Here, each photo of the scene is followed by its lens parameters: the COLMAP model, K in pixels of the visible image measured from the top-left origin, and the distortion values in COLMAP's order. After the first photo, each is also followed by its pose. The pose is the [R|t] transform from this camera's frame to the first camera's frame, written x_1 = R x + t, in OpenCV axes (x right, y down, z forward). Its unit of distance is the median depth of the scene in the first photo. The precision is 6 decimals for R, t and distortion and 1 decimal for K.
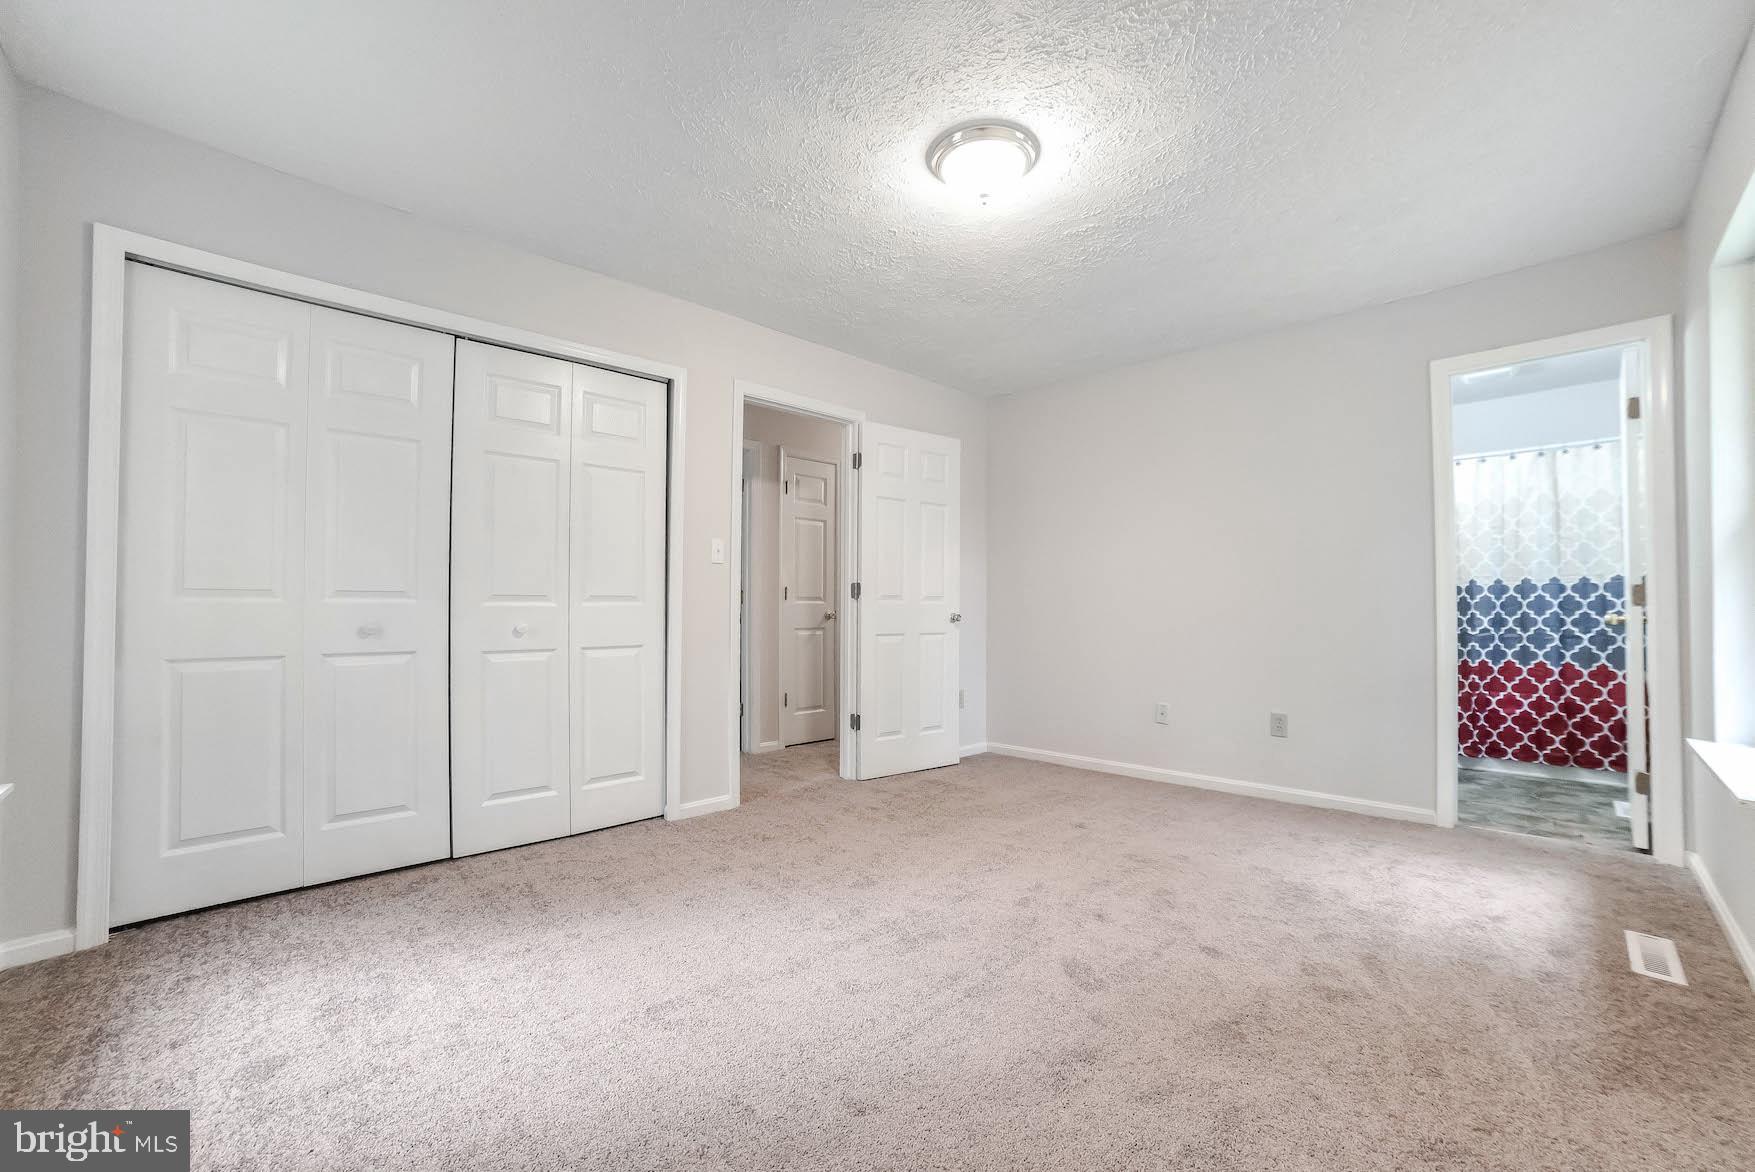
lens RADIAL K [[721.6, 0, 863.1], [0, 721.6, 598.0], [0, 0, 1]] dist [-0.028200, 0.004681]
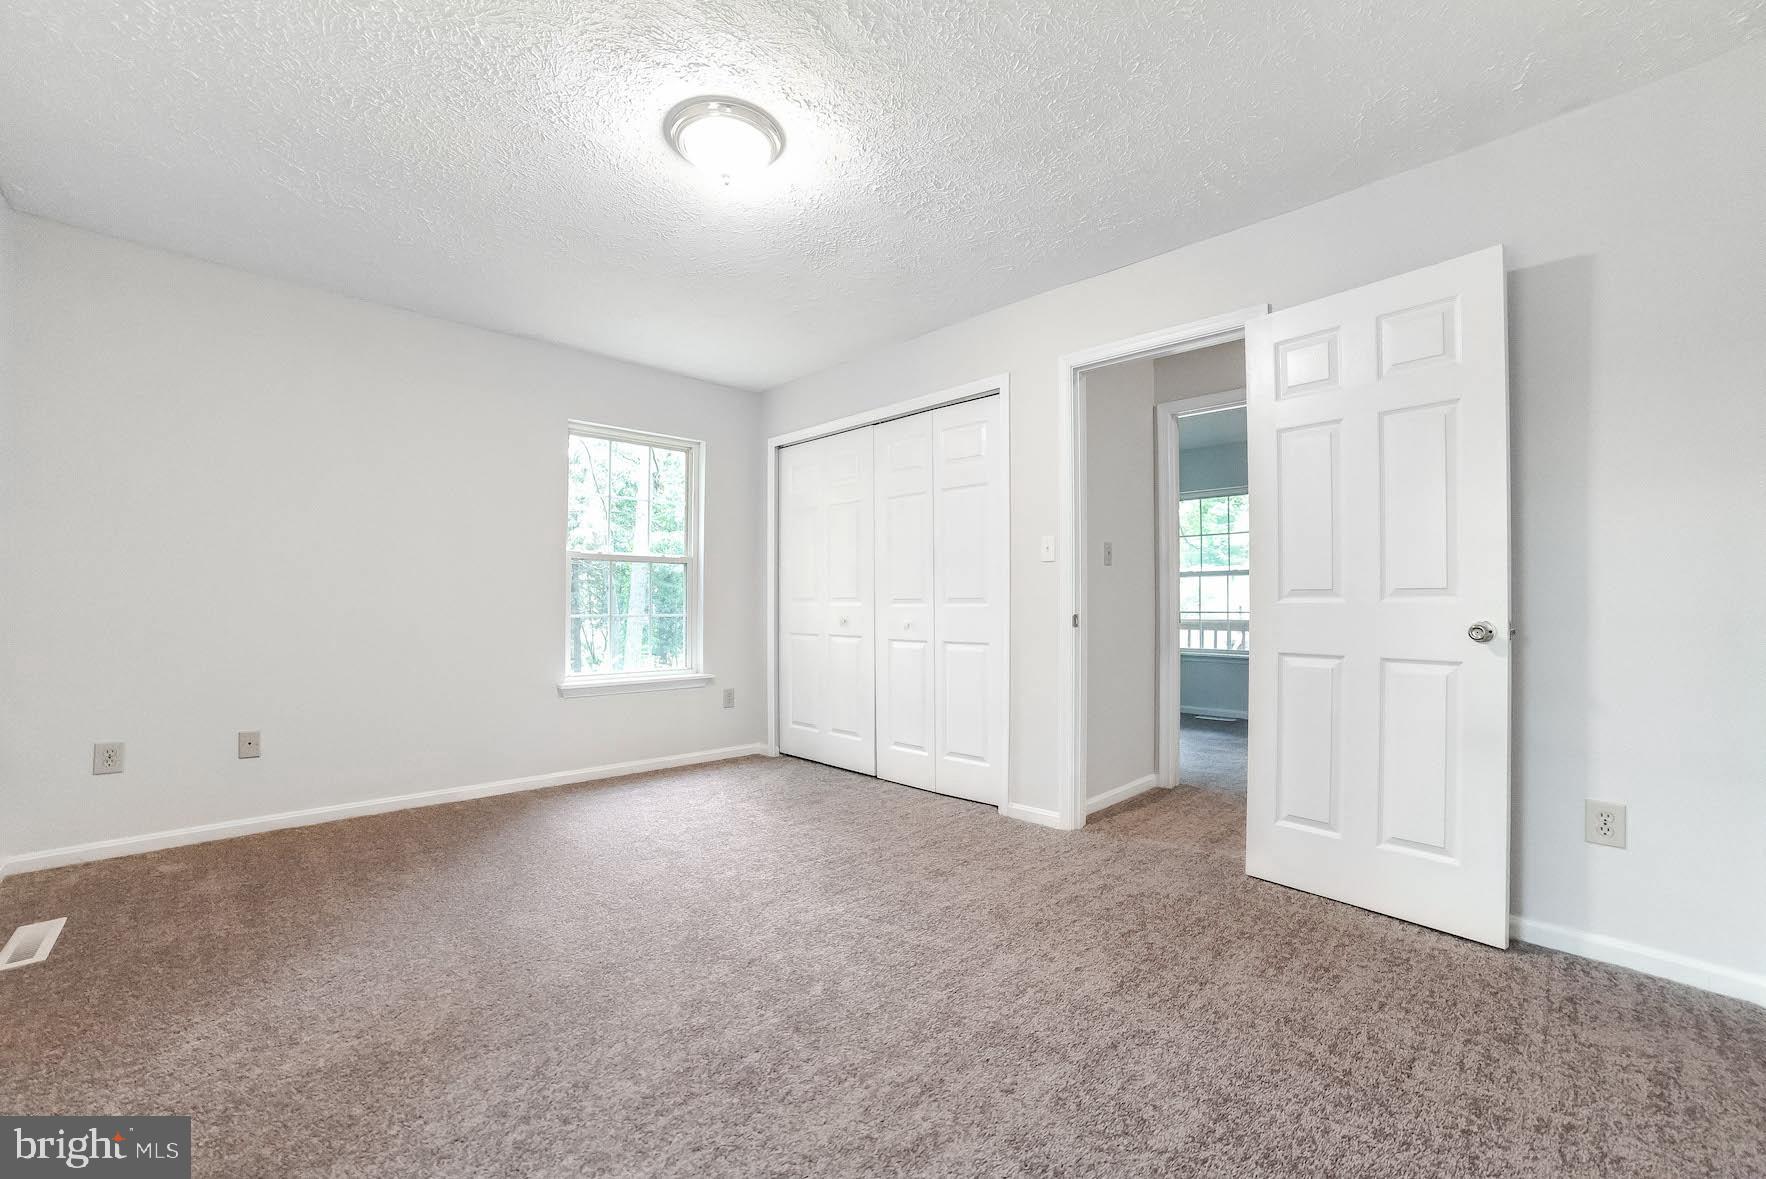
lens RADIAL K [[726.1, 0, 887.6], [0, 726.1, 609.4], [0, 0, 1]] dist [-0.028200, 0.004681]
pose [[0.021768, -0.000919, -0.999763, 0.870073], [0.008637, 0.999962, -0.000731, 0.015328], [0.999726, -0.008619, 0.021775, 0.917916]]
